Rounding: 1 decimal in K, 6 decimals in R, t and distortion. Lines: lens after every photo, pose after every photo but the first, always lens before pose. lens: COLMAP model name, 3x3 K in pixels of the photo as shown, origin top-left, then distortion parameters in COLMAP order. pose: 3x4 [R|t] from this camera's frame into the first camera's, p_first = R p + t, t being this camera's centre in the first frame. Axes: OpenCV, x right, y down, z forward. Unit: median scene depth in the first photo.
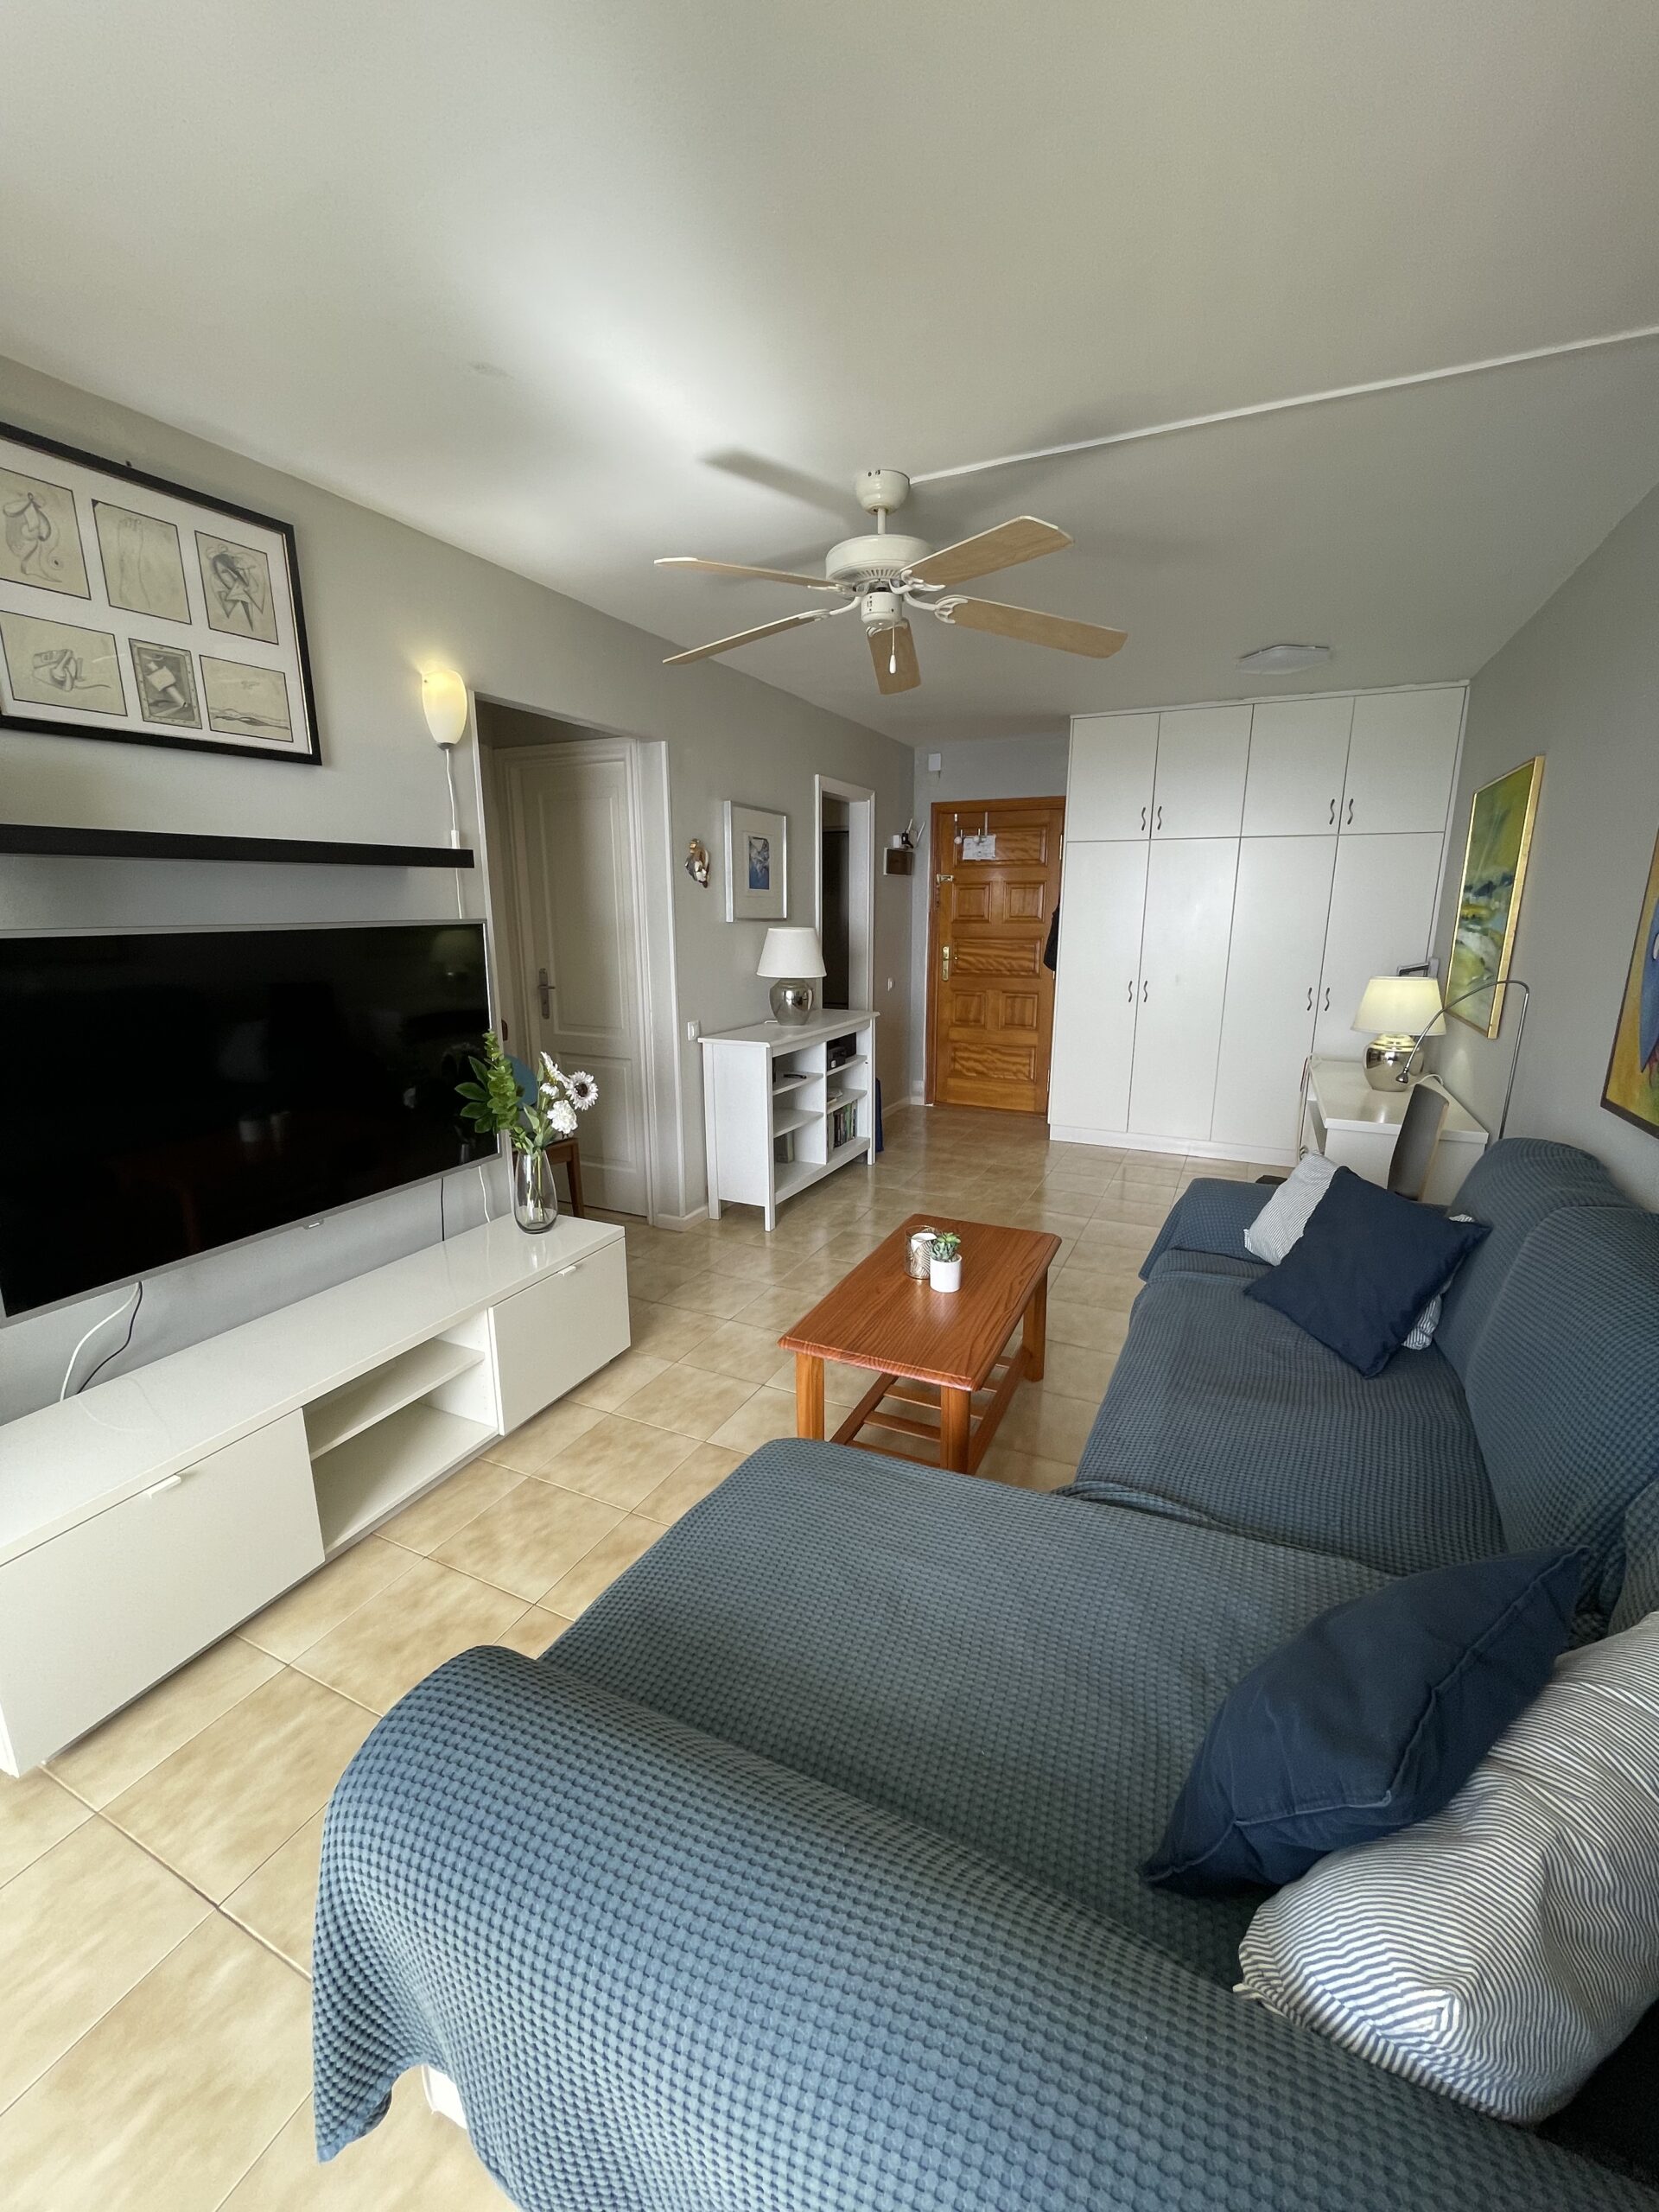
lens RADIAL K [[891.8, 0, 829.1], [0, 891.8, 1097.8], [0, 0, 1]] dist [-0.003762, 0.000772]
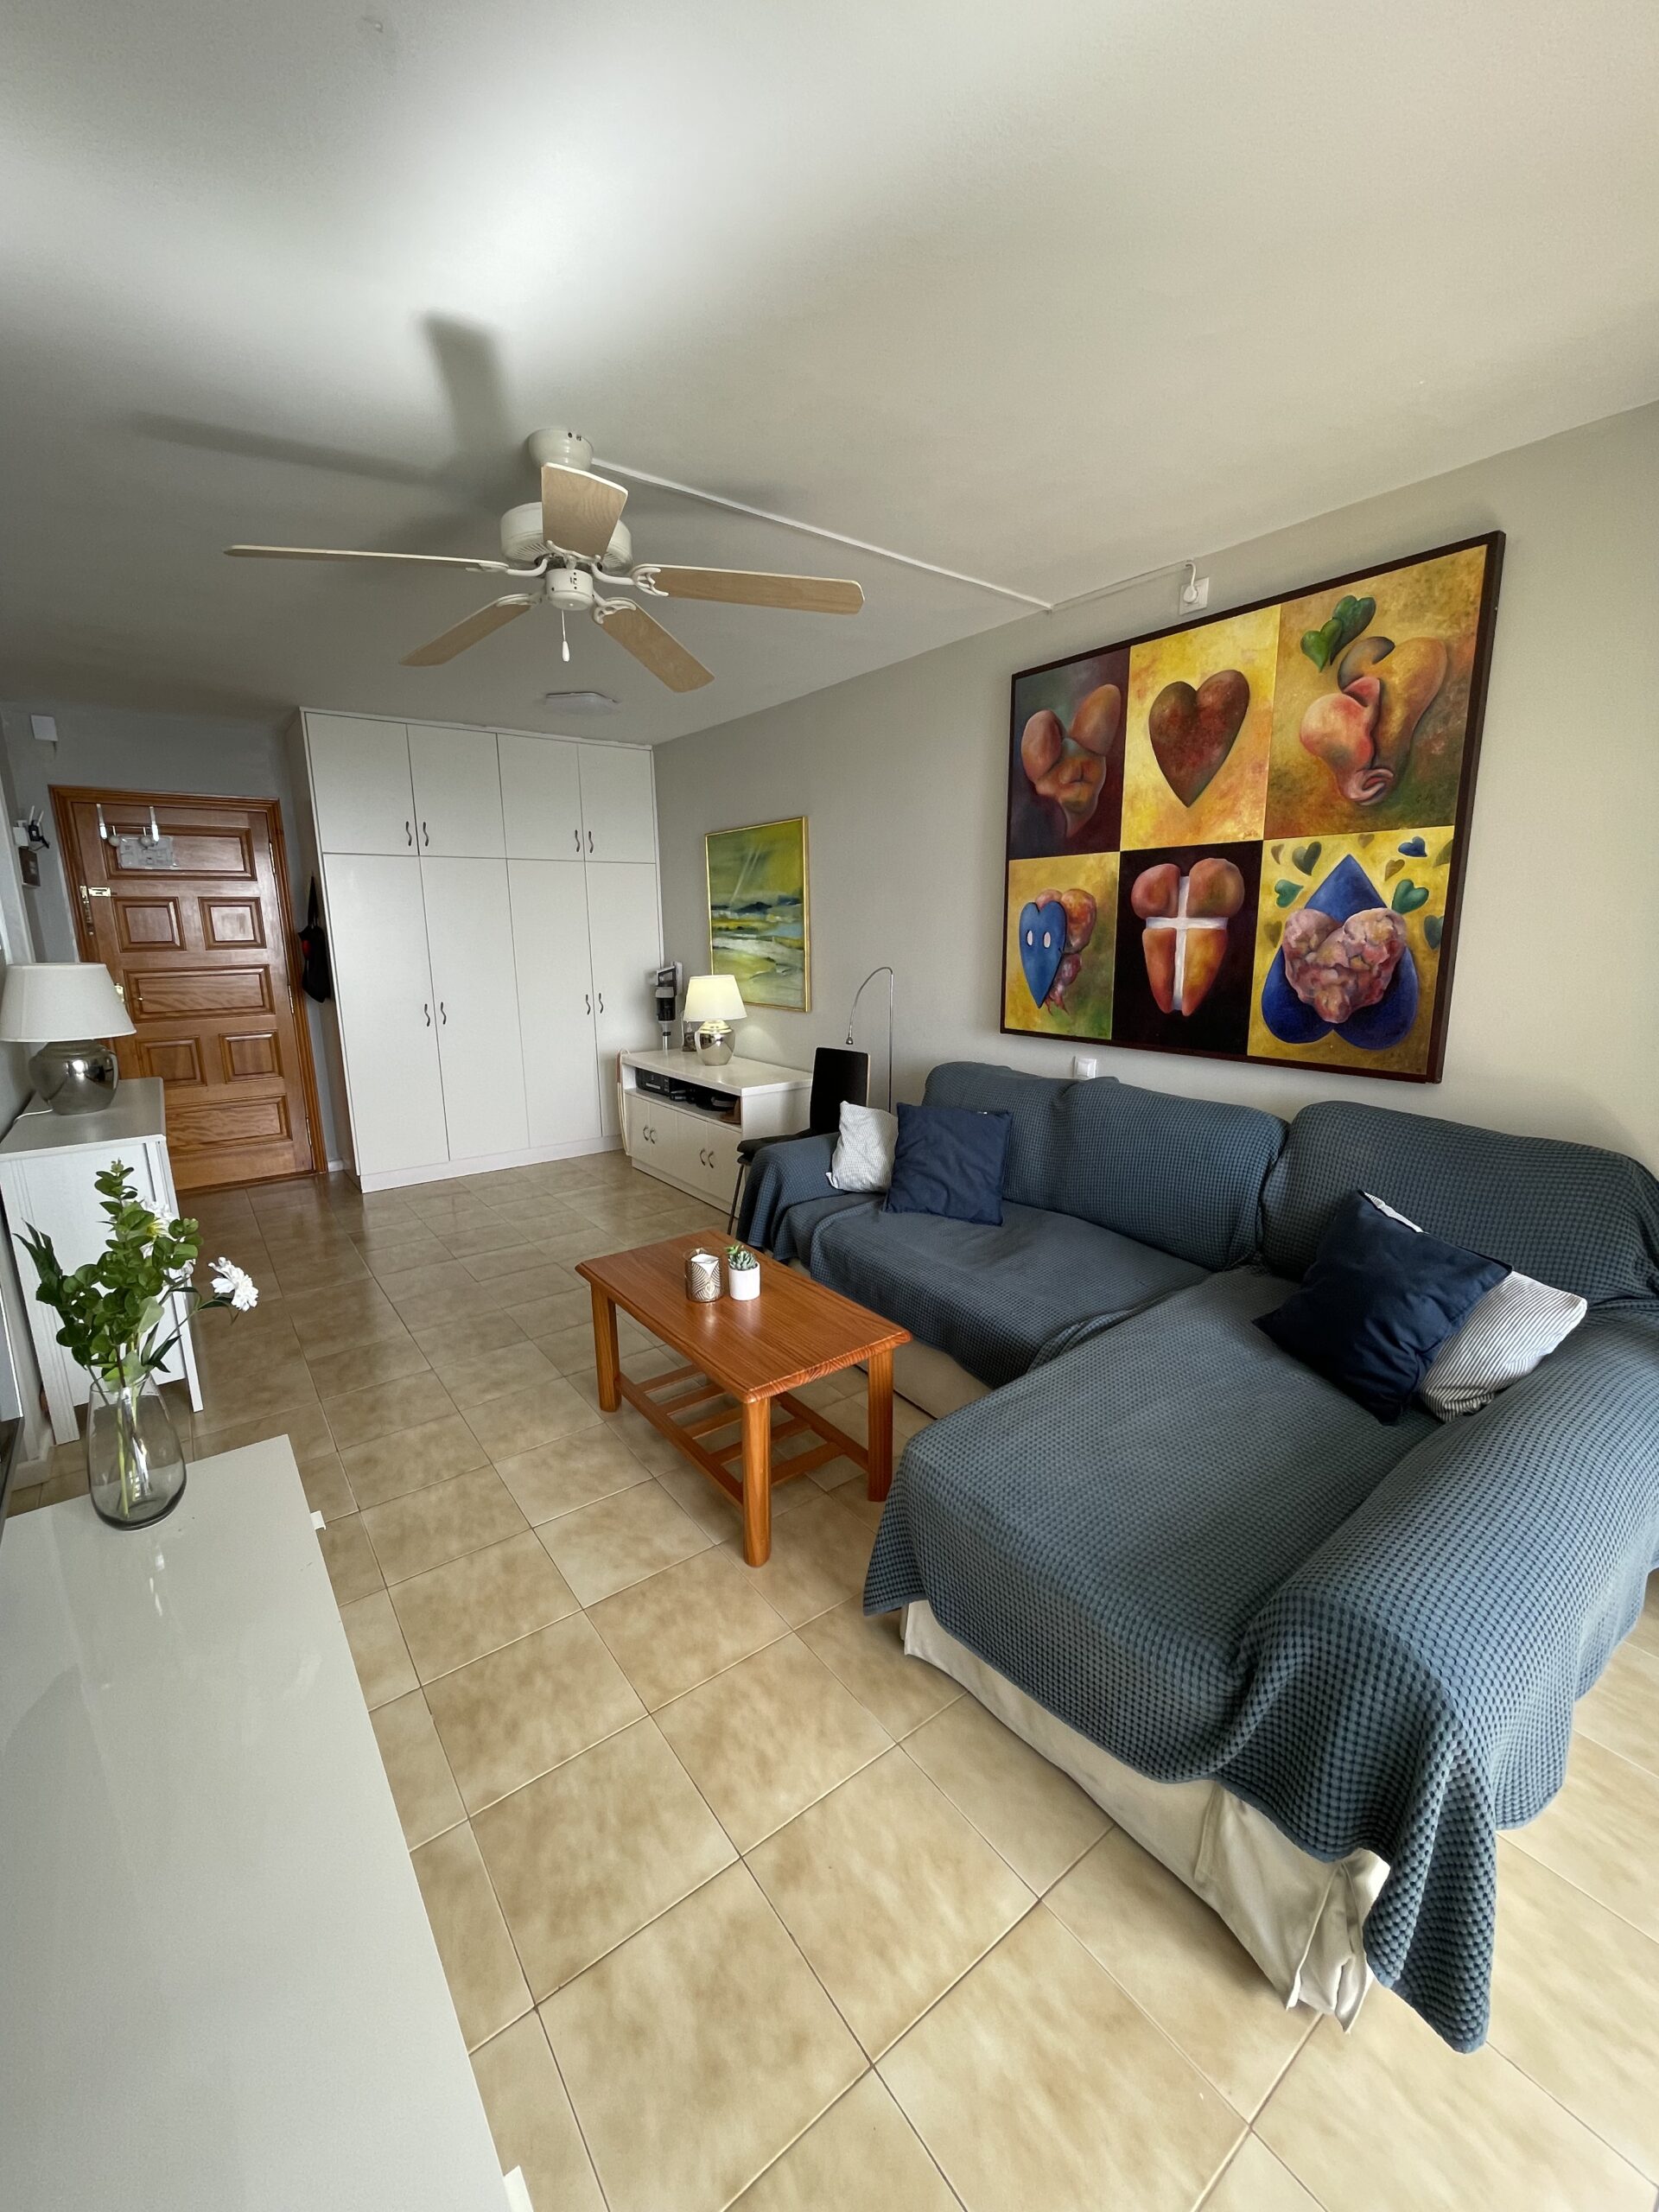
lens RADIAL K [[891.8, 0, 828.7], [0, 891.8, 1098.6], [0, 0, 1]] dist [-0.003762, 0.000772]
pose [[0.460284, -0.179914, 0.869350, -0.454787], [0.199958, 0.975097, 0.095929, -0.056820], [-0.864960, 0.129678, 0.484797, 0.272761]]
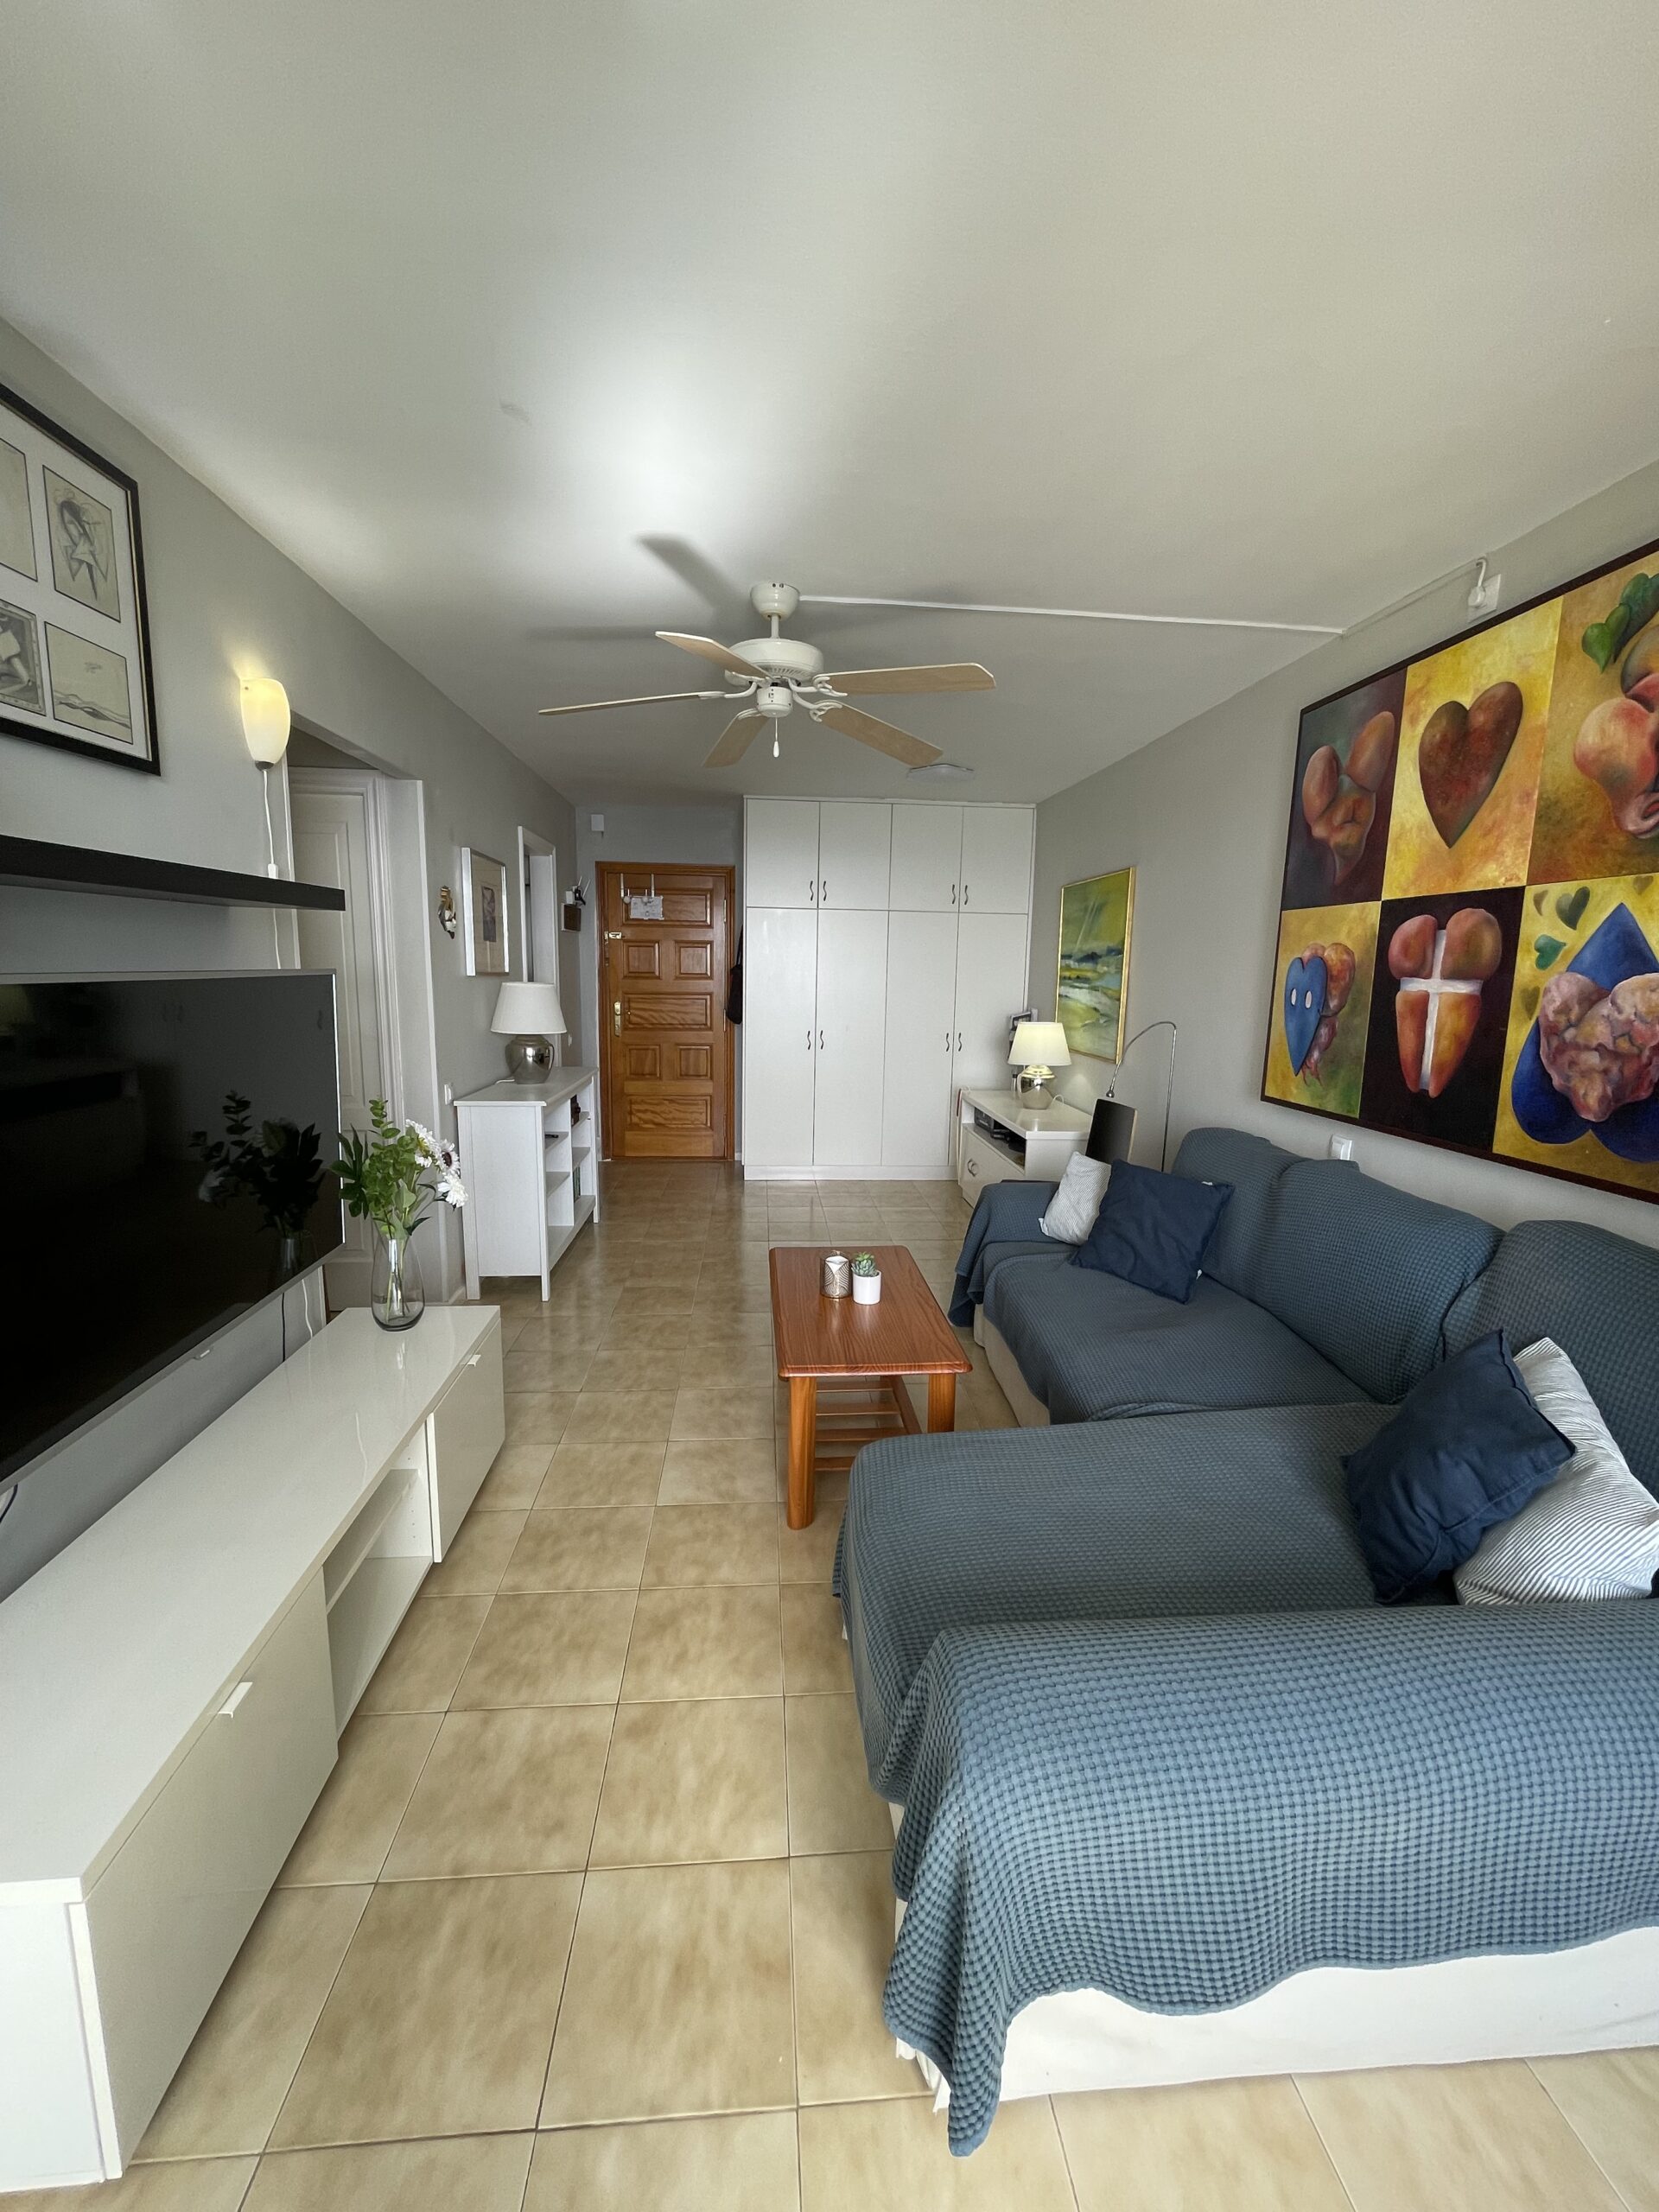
lens RADIAL K [[891.8, 0, 829.4], [0, 891.8, 1096.4], [0, 0, 1]] dist [-0.003762, 0.000772]
pose [[0.864060, -0.056612, 0.500195, -0.312122], [0.088429, 0.995275, -0.040111, -0.001310], [-0.495560, 0.078890, 0.864983, 0.022806]]
